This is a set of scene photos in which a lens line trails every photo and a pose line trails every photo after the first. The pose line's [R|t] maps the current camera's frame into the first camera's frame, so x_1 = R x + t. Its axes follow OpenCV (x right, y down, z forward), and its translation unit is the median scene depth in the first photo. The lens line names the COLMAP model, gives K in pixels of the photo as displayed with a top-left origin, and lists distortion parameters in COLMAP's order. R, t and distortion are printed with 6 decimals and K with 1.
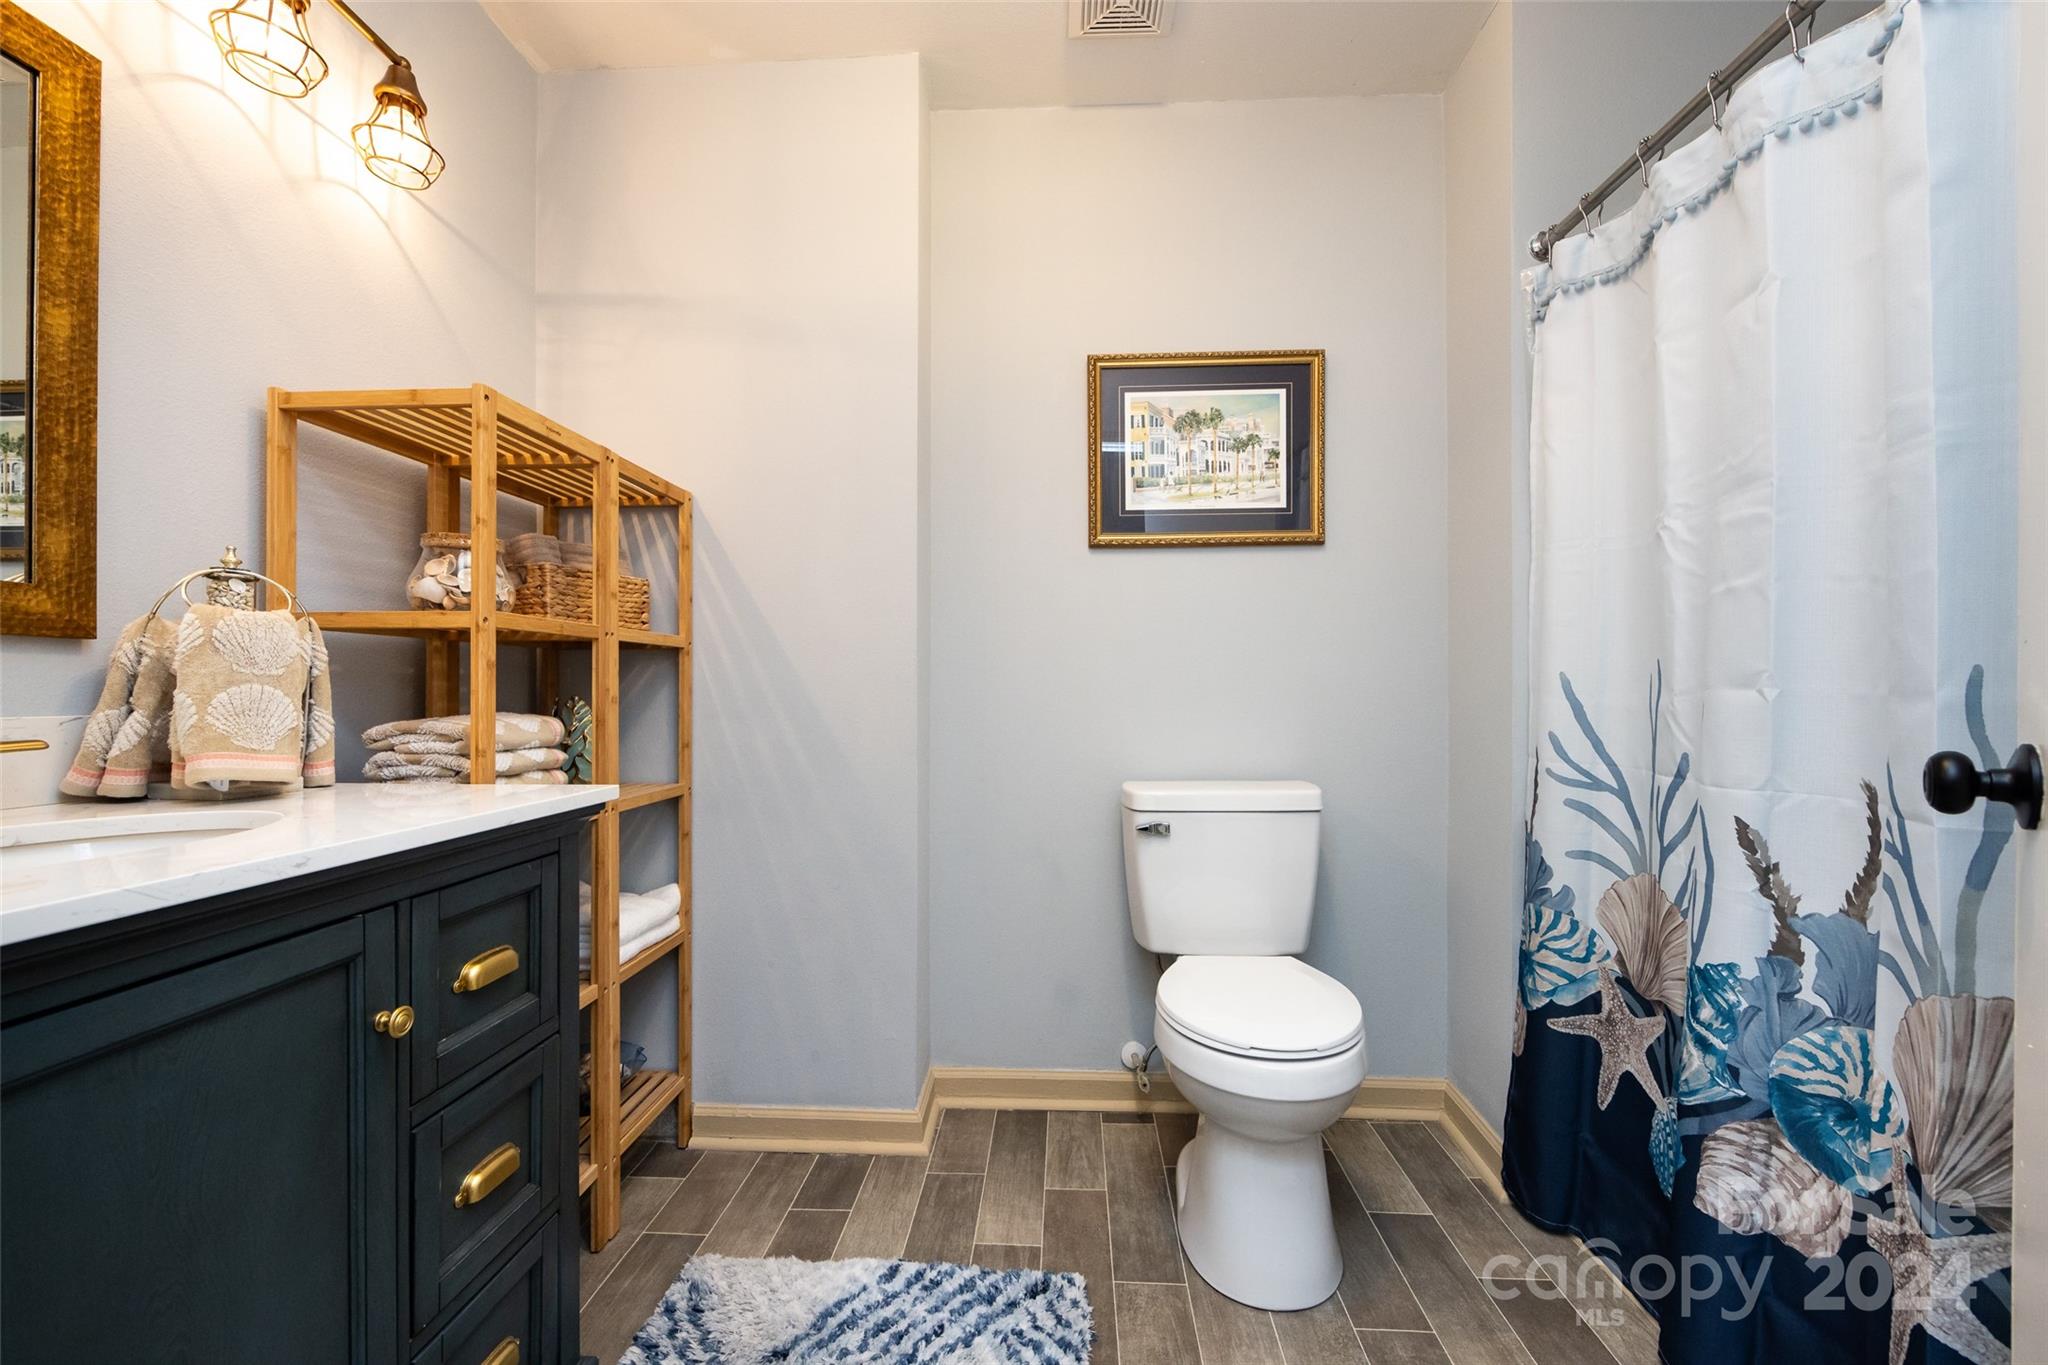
lens RADIAL K [[812.3, 0, 1020.7], [0, 812.3, 684.5], [0, 0, 1]] dist [-0.003442, -0.000631]
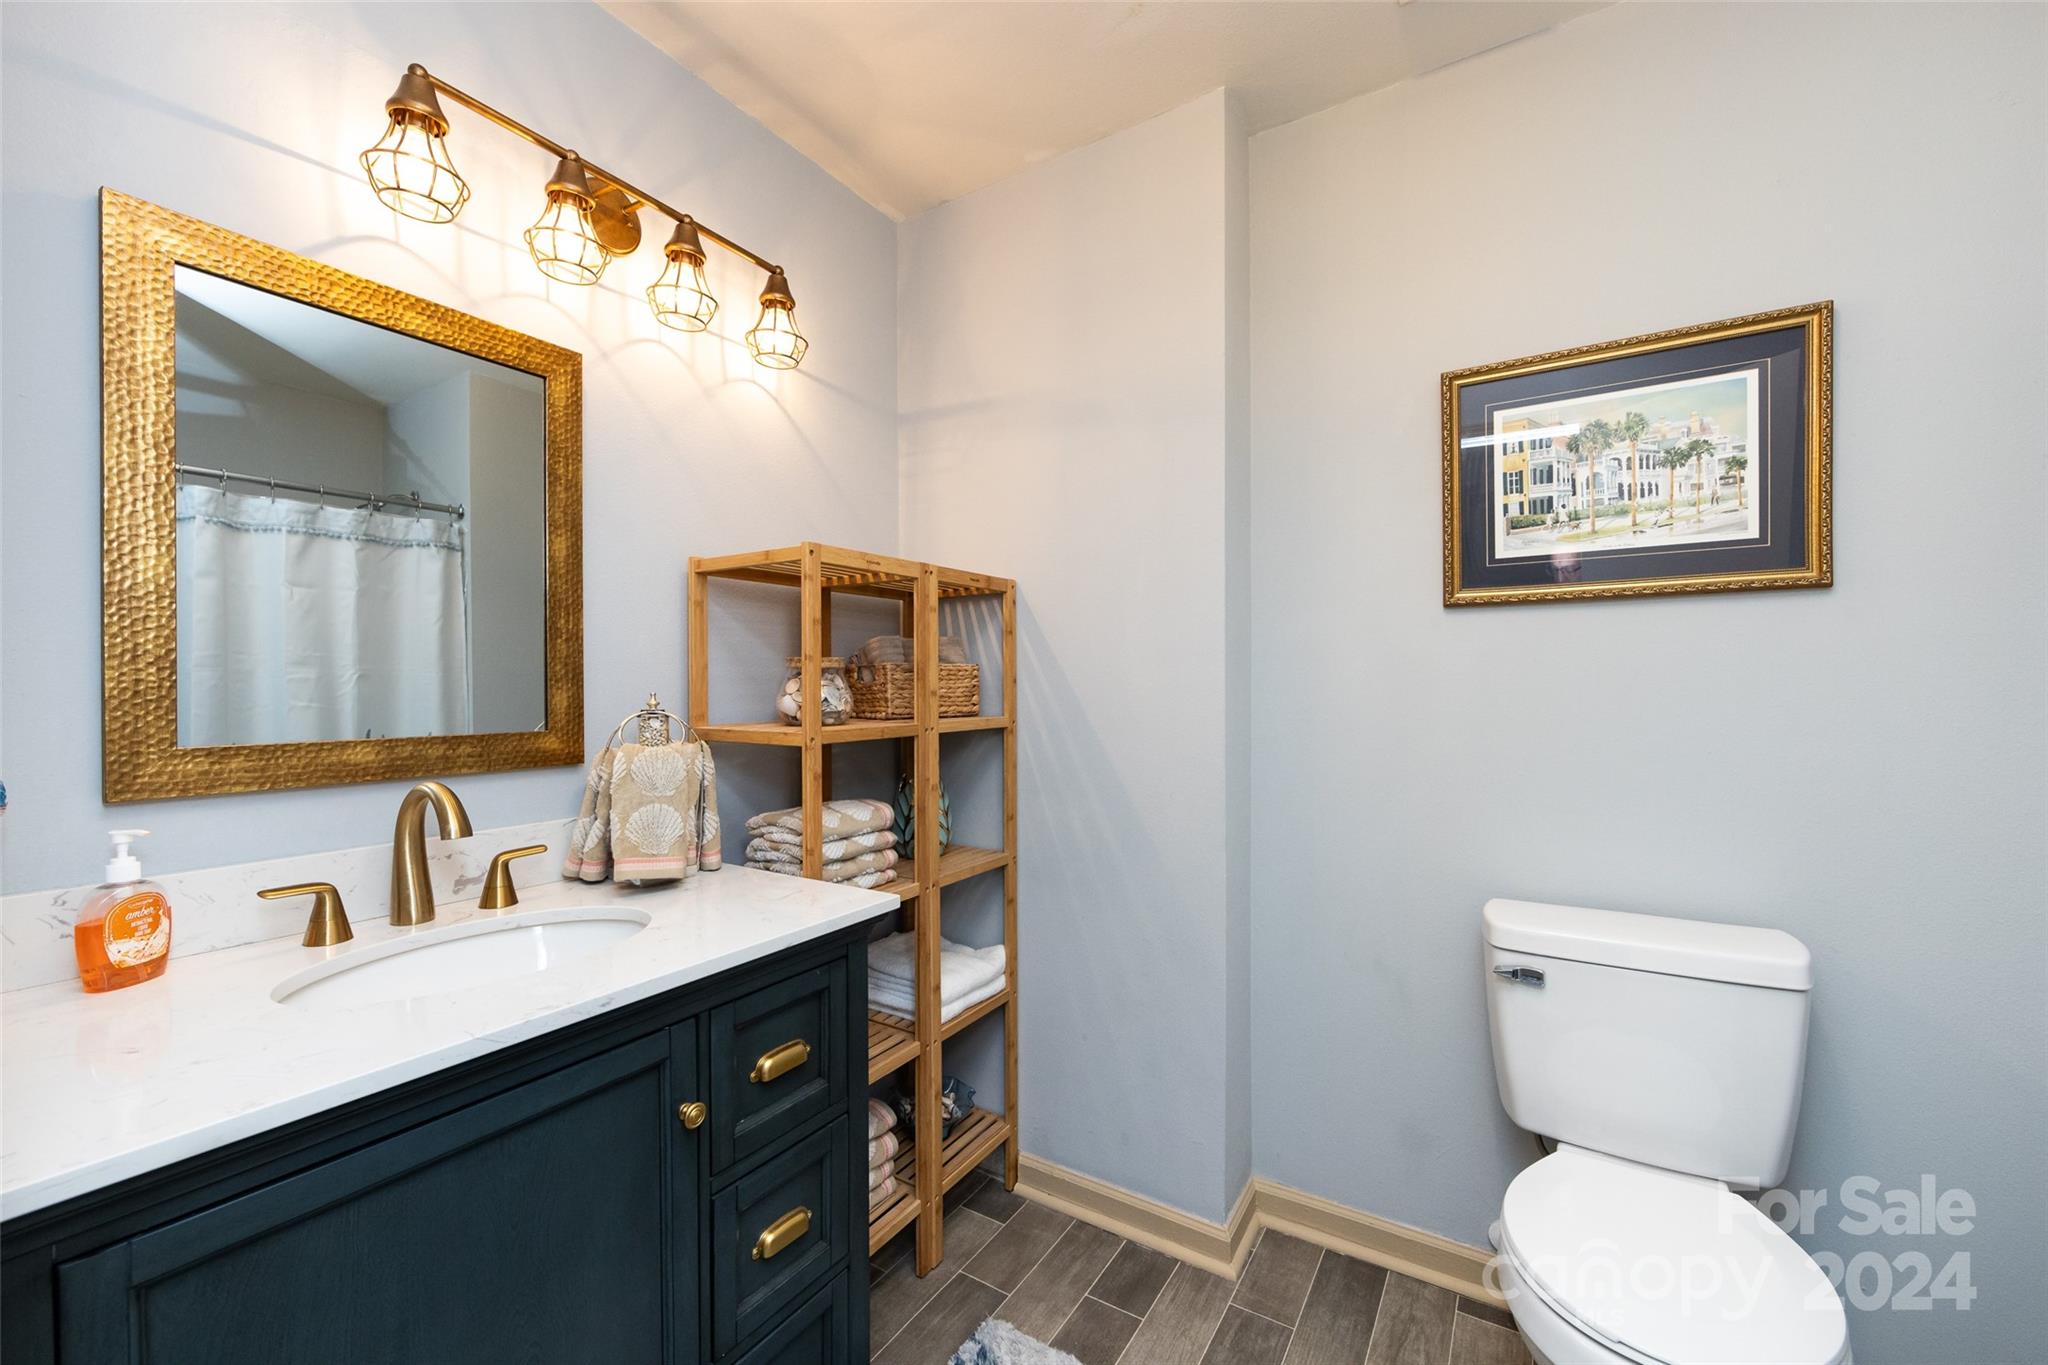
lens RADIAL K [[807.8, 0, 1020.8], [0, 807.8, 677.2], [0, 0, 1]] dist [-0.002640, -0.000492]
pose [[0.868295, -0.002520, -0.496043, 0.142016], [0.007843, 0.999932, 0.008650, -0.130804], [0.495987, -0.011401, 0.868255, 0.089378]]
